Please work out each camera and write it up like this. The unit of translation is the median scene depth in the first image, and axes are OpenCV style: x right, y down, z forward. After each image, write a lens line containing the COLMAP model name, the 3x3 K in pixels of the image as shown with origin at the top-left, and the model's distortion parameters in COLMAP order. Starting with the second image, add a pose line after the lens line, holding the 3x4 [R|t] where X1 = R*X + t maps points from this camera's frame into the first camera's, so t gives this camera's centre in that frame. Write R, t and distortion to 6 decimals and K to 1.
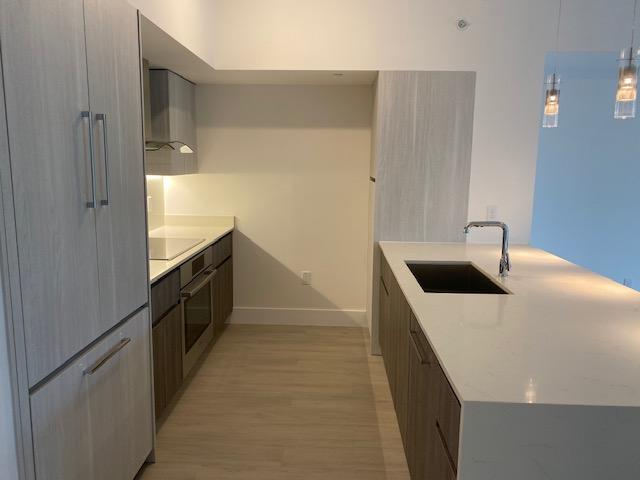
lens RADIAL K [[491.8, 0, 320.0], [0, 491.8, 240.0], [0, 0, 1]] dist [-0.002806, -0.001376]
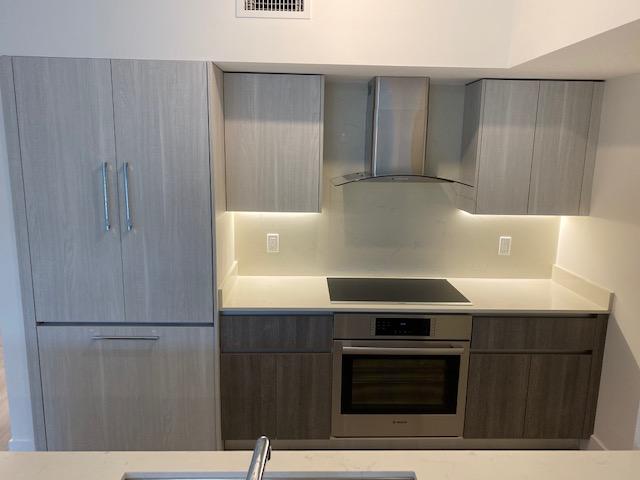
lens RADIAL K [[491.8, 0, 320.0], [0, 491.8, 240.0], [0, 0, 1]] dist [-0.002806, -0.001376]
pose [[0.064042, 0.161538, -0.984786, 0.729849], [-0.171496, 0.973913, 0.148602, -0.264250], [0.983101, 0.159370, 0.090074, 1.114891]]
